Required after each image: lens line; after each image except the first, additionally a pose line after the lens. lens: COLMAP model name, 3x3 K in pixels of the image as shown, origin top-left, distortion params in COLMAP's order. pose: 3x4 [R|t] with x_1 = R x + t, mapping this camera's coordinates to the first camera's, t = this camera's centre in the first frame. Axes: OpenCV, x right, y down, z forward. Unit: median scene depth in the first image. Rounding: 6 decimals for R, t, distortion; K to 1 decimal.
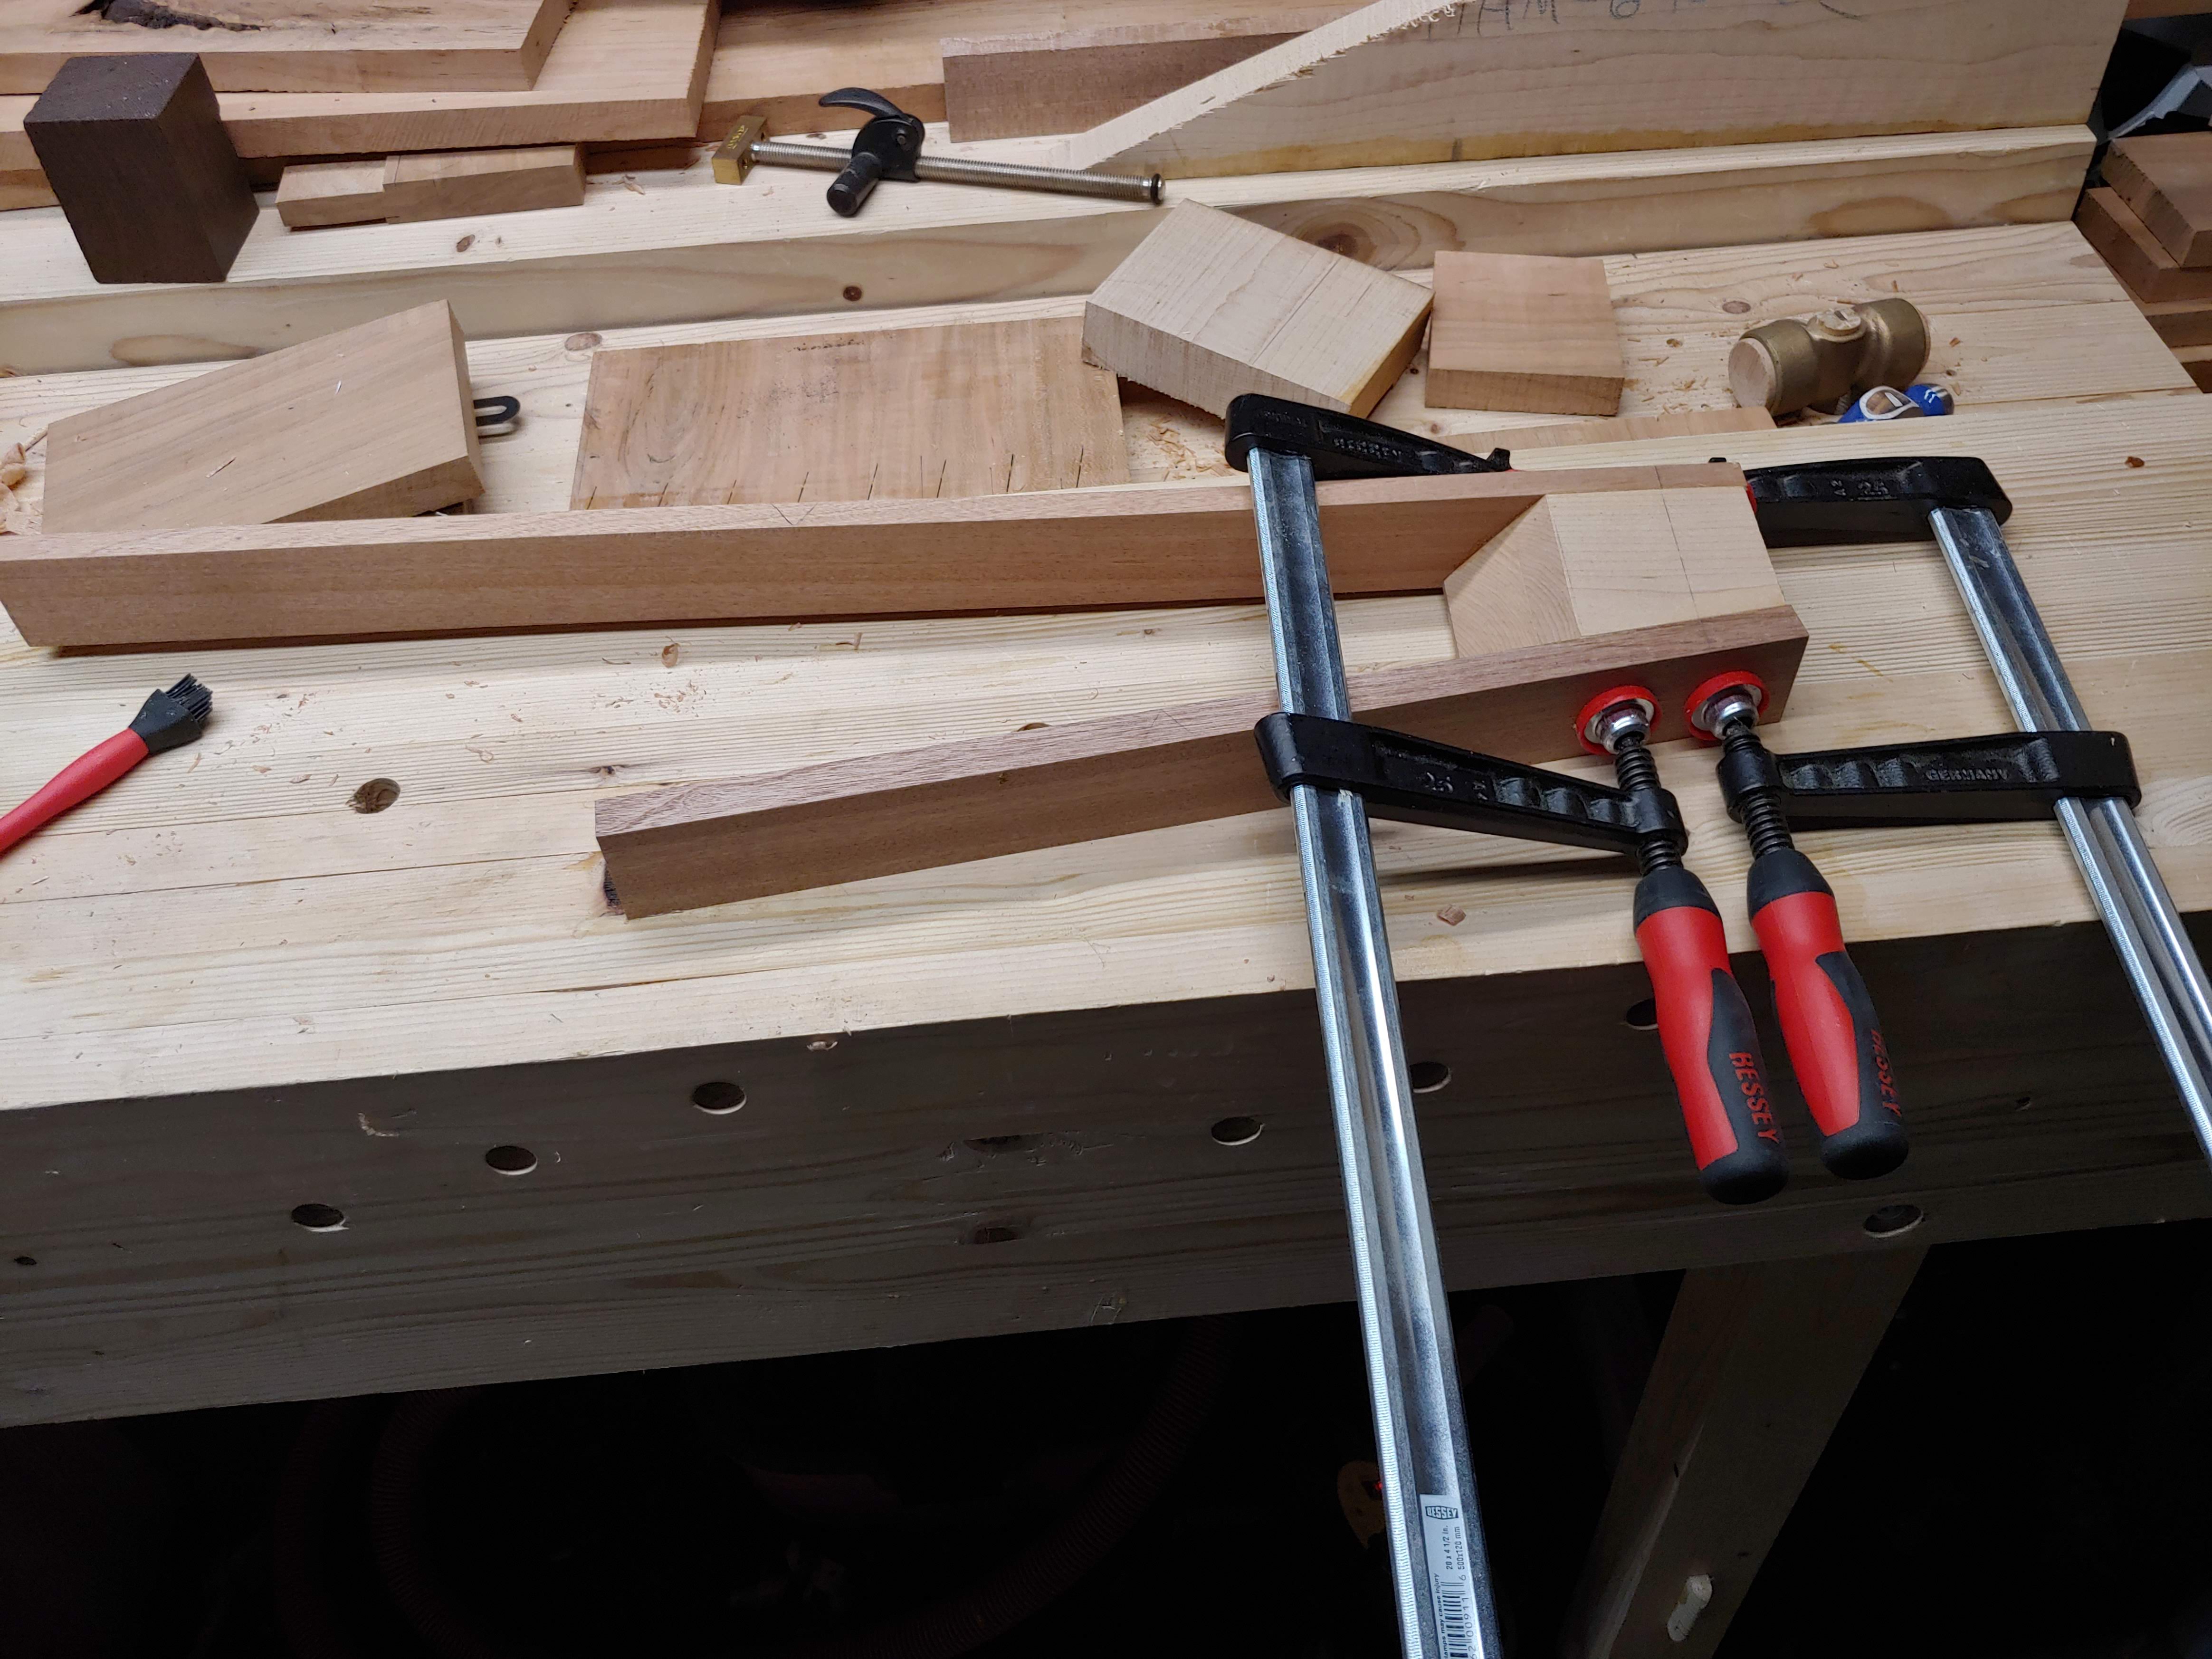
lens RADIAL K [[1946.6, 0, 1106.0], [0, 1946.6, 829.5], [0, 0, 1]] dist [0.014226, -0.013731]
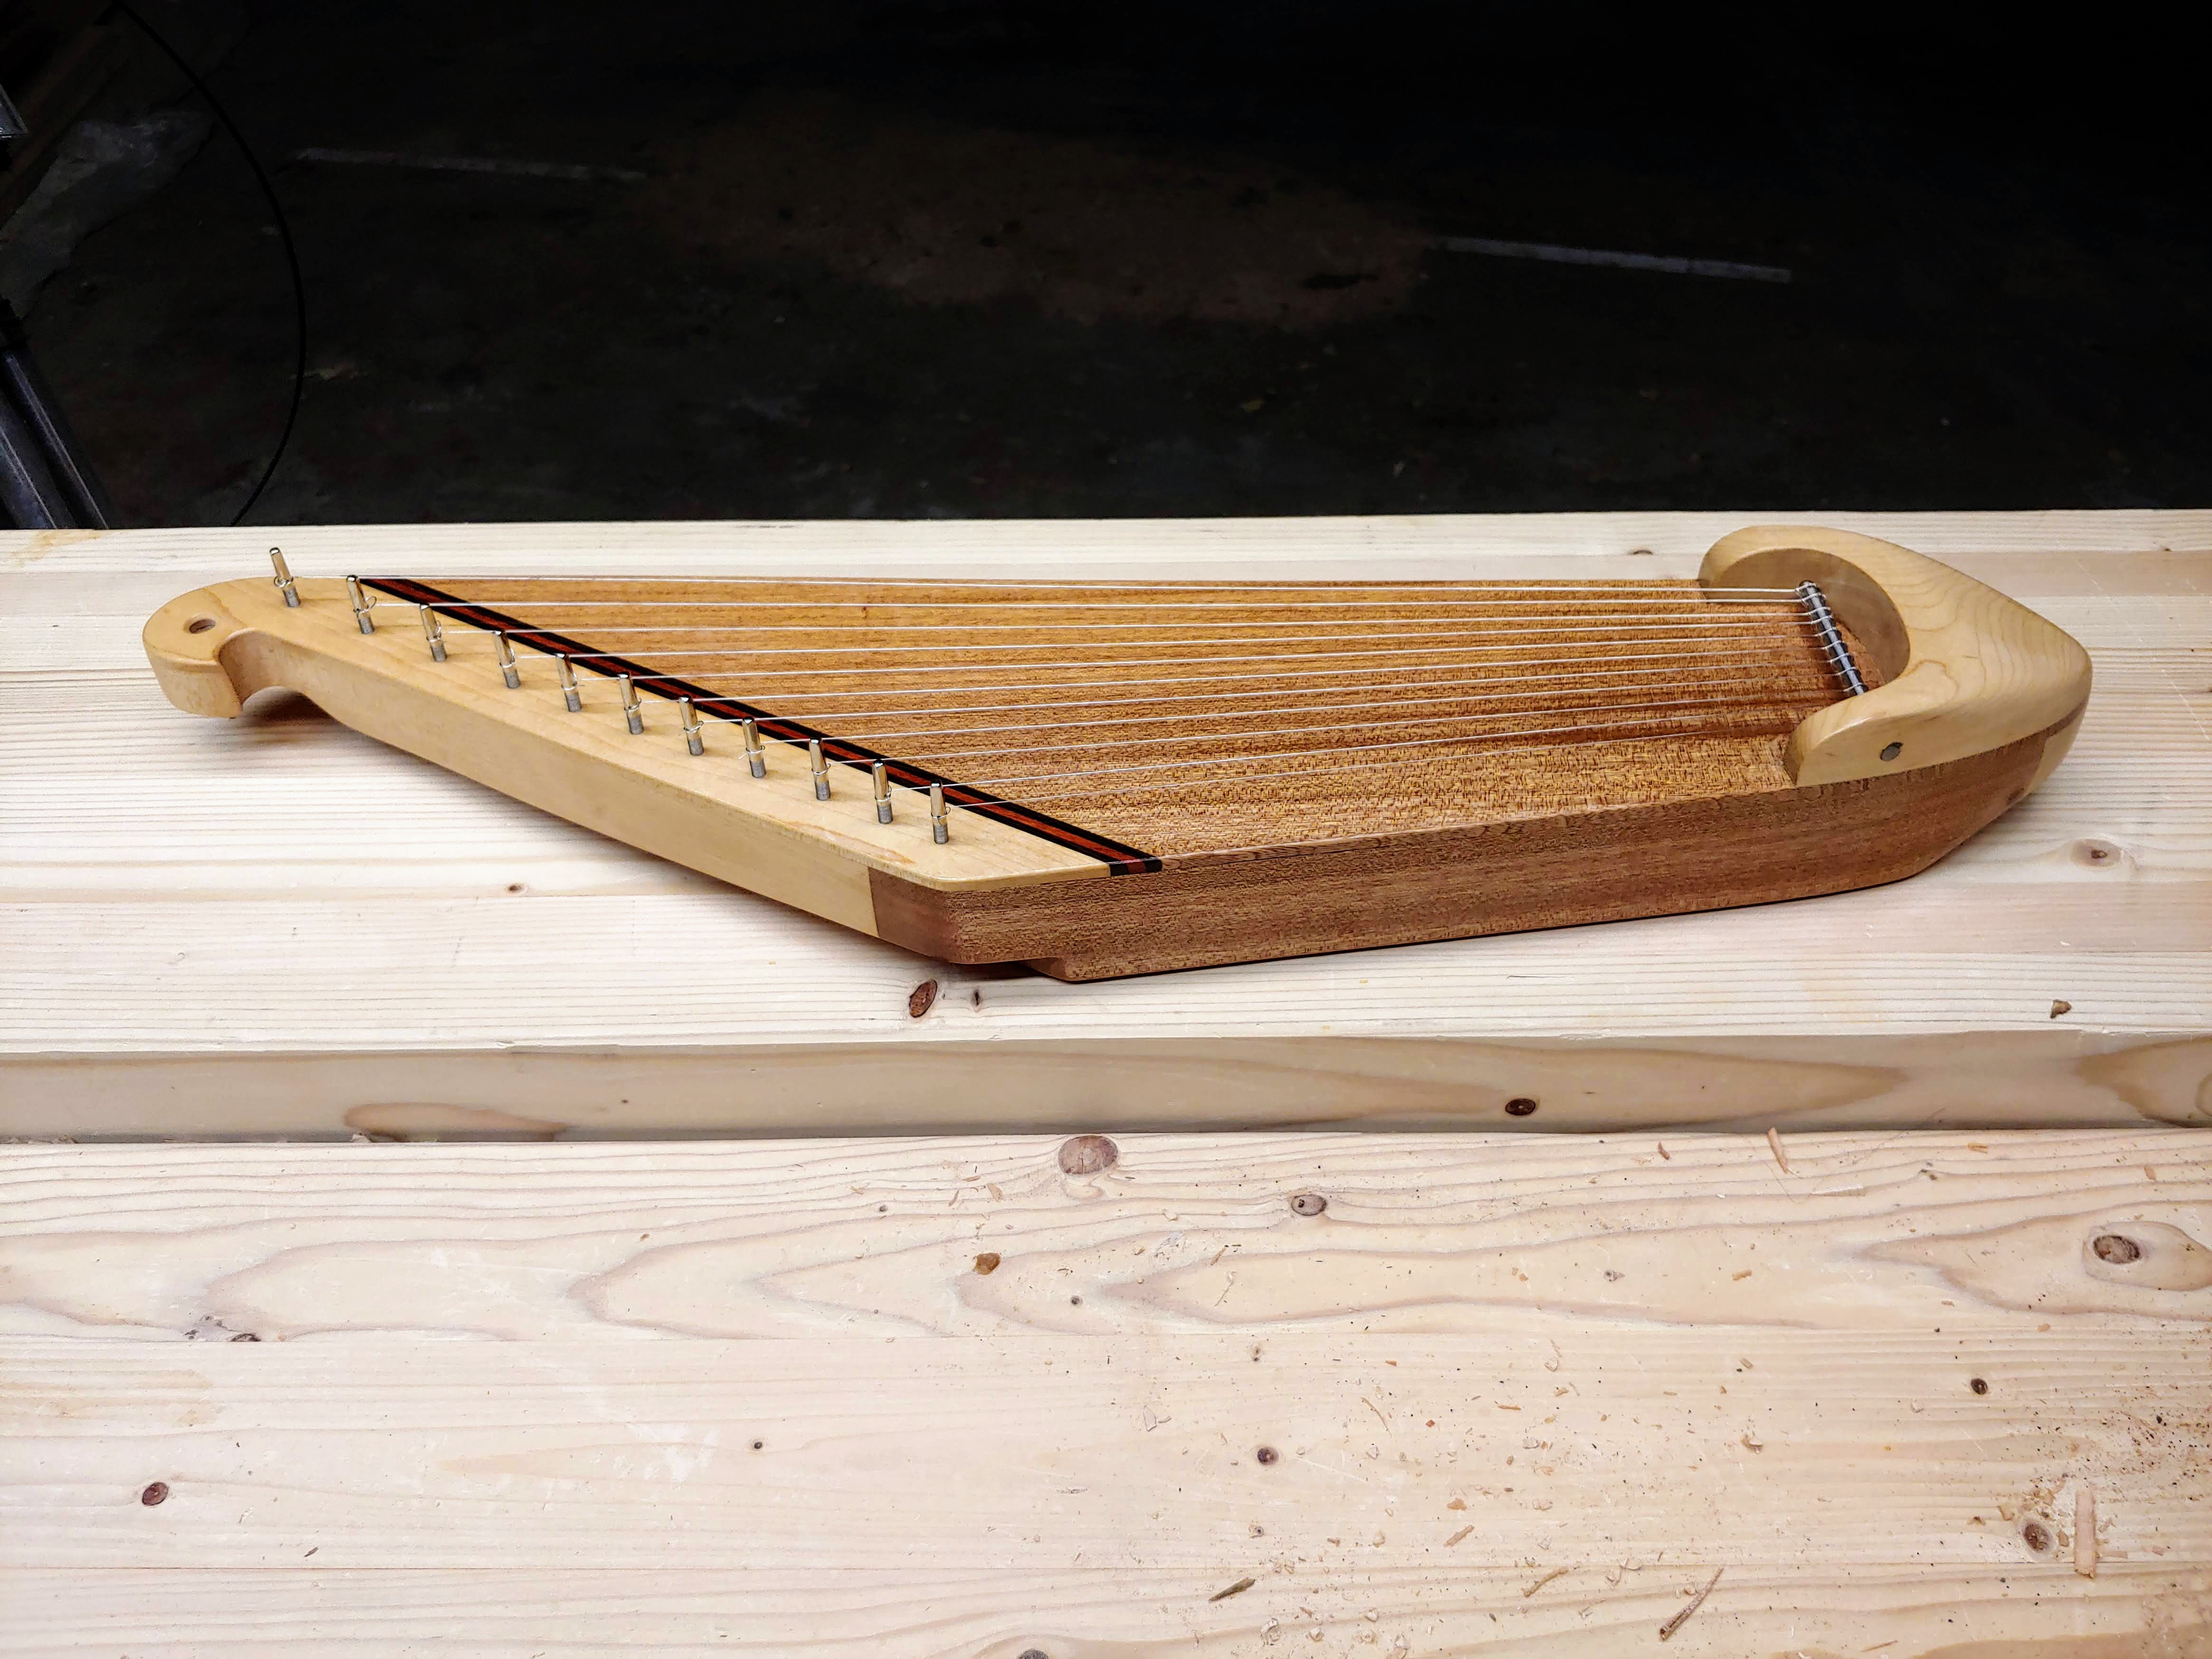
lens RADIAL K [[1952.9, 0, 1106.0], [0, 1952.9, 829.5], [0, 0, 1]] dist [-0.011384, 0.012884]
pose [[0.994563, 0.083101, -0.062756, -0.231976], [-0.088305, 0.992435, -0.085295, -0.300771], [0.055193, 0.090373, 0.994377, 0.373577]]
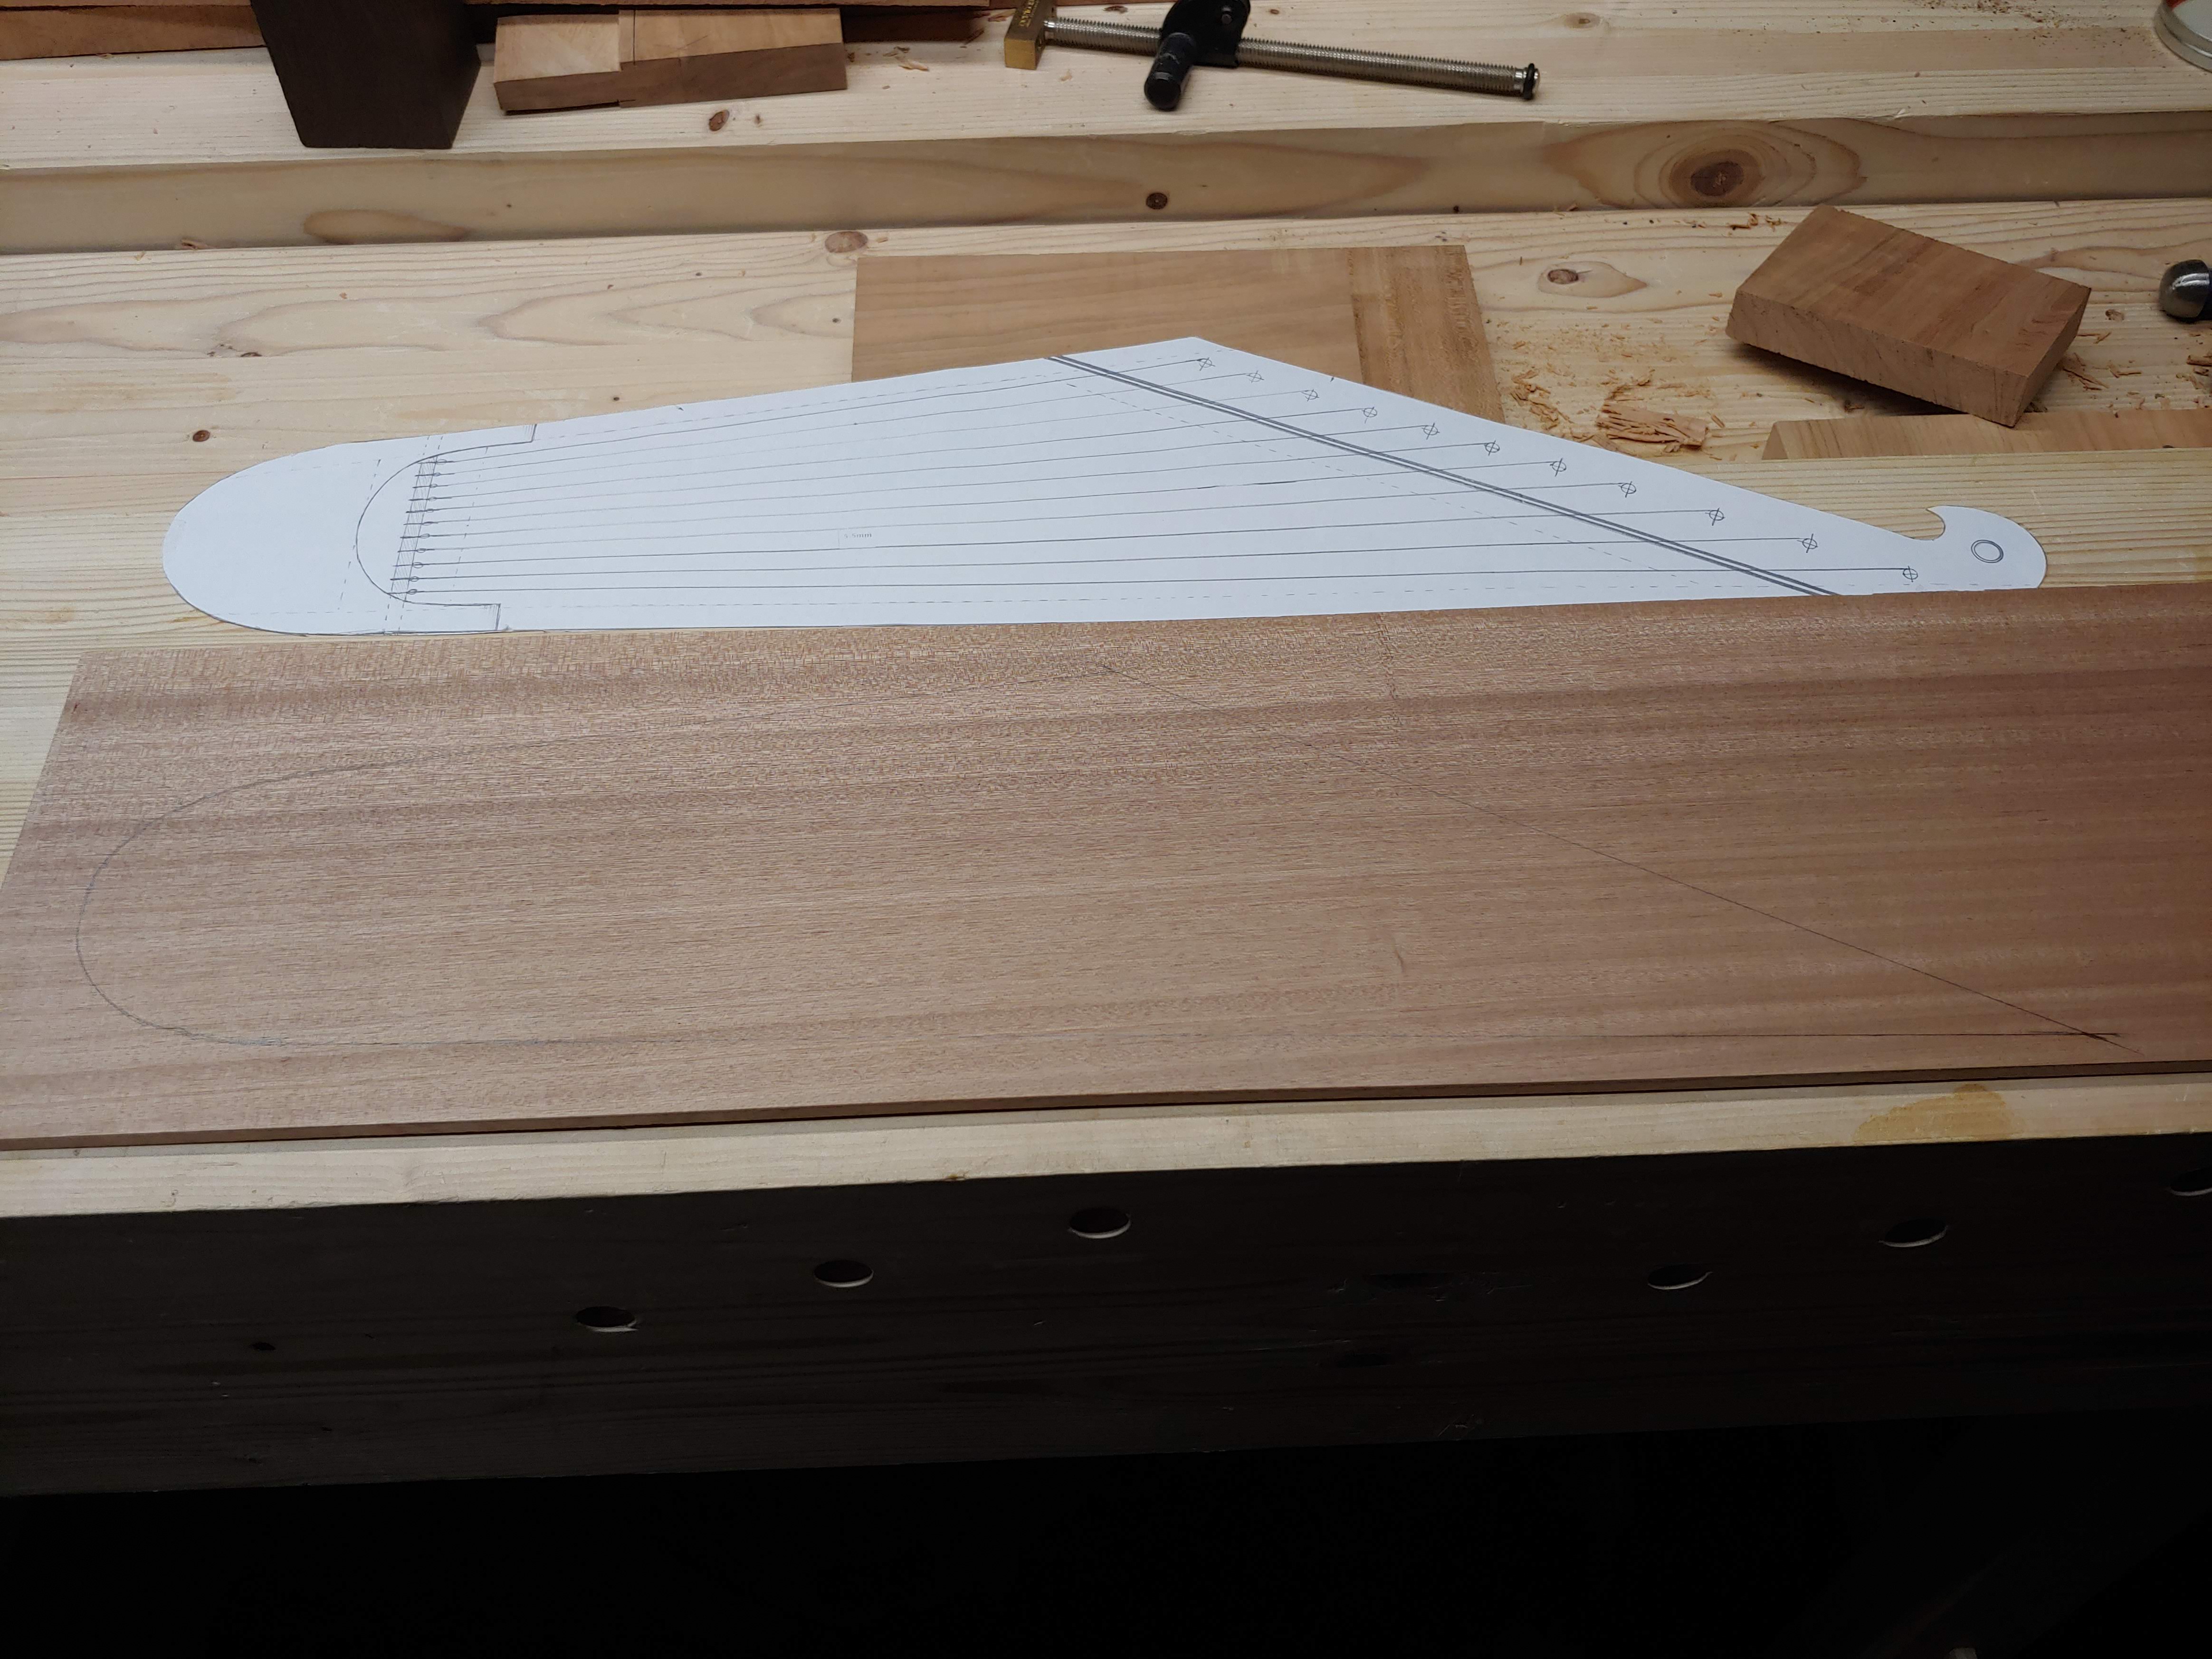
lens RADIAL K [[1952.9, 0, 1106.0], [0, 1952.9, 829.5], [0, 0, 1]] dist [-0.011384, 0.012884]
pose [[0.998453, 0.055376, -0.005107, -0.134147], [-0.054806, 0.995406, 0.078504, -0.064858], [0.009431, -0.078103, 0.996901, 0.117083]]
